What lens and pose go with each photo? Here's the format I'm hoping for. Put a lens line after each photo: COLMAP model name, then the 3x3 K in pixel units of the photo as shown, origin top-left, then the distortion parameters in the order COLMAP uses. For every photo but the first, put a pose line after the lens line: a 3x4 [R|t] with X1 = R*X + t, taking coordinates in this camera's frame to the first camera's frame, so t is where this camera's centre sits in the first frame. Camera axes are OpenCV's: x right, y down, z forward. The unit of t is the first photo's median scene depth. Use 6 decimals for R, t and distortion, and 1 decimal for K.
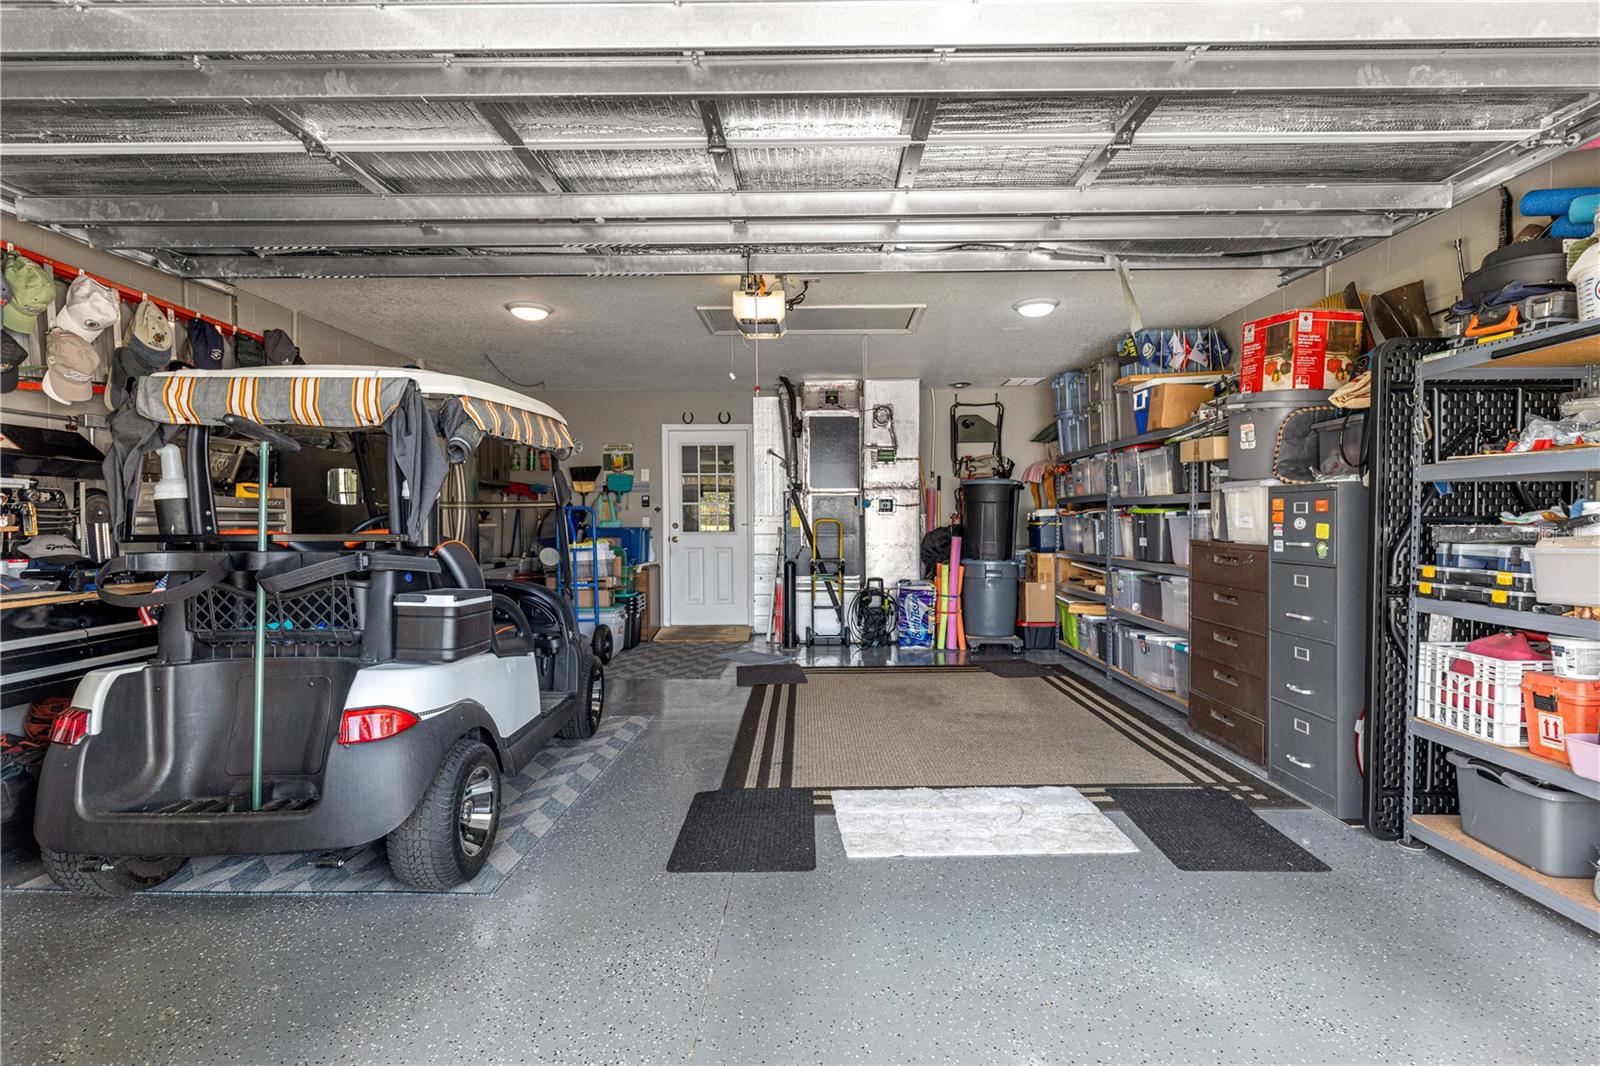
lens RADIAL K [[772.9, 0, 801.7], [0, 772.9, 534.1], [0, 0, 1]] dist [0.002986, 0.000045]
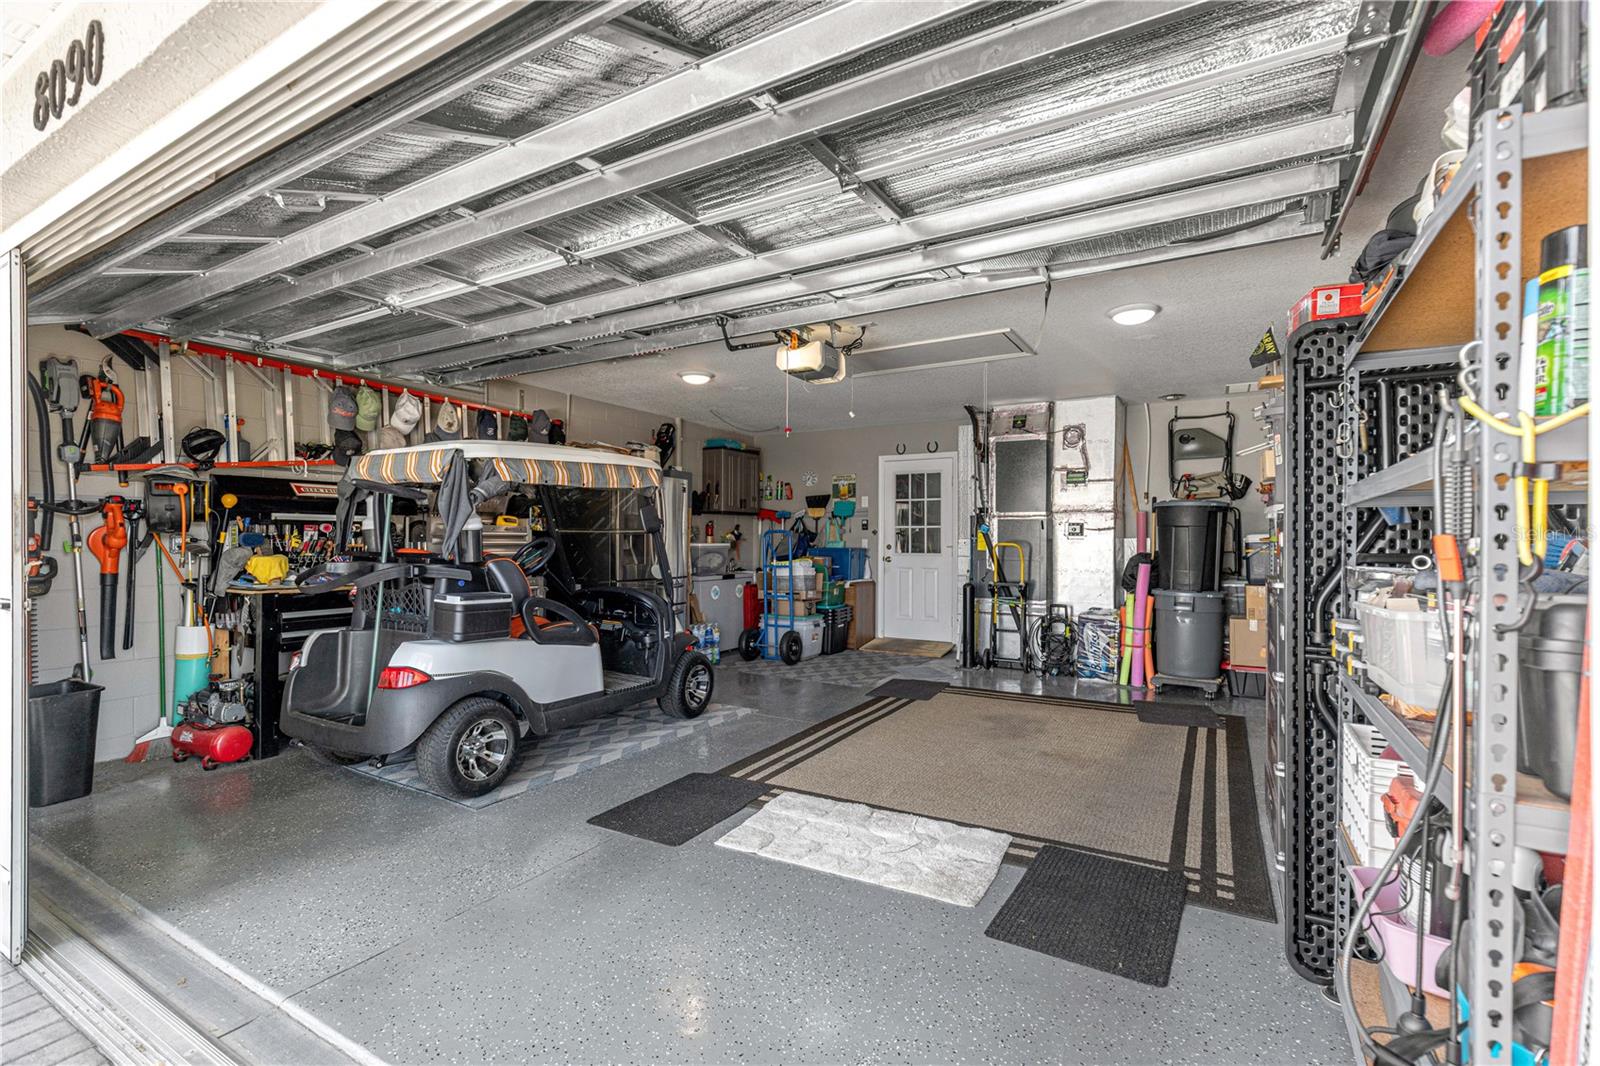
lens RADIAL K [[722.5, 0, 797.4], [0, 722.5, 535.2], [0, 0, 1]] dist [0.002496, 0.000228]
pose [[0.862758, 0.005599, -0.505586, 0.296200], [-0.017039, 0.999693, -0.018006, -0.008472], [0.505330, 0.024149, 0.862588, 0.054928]]
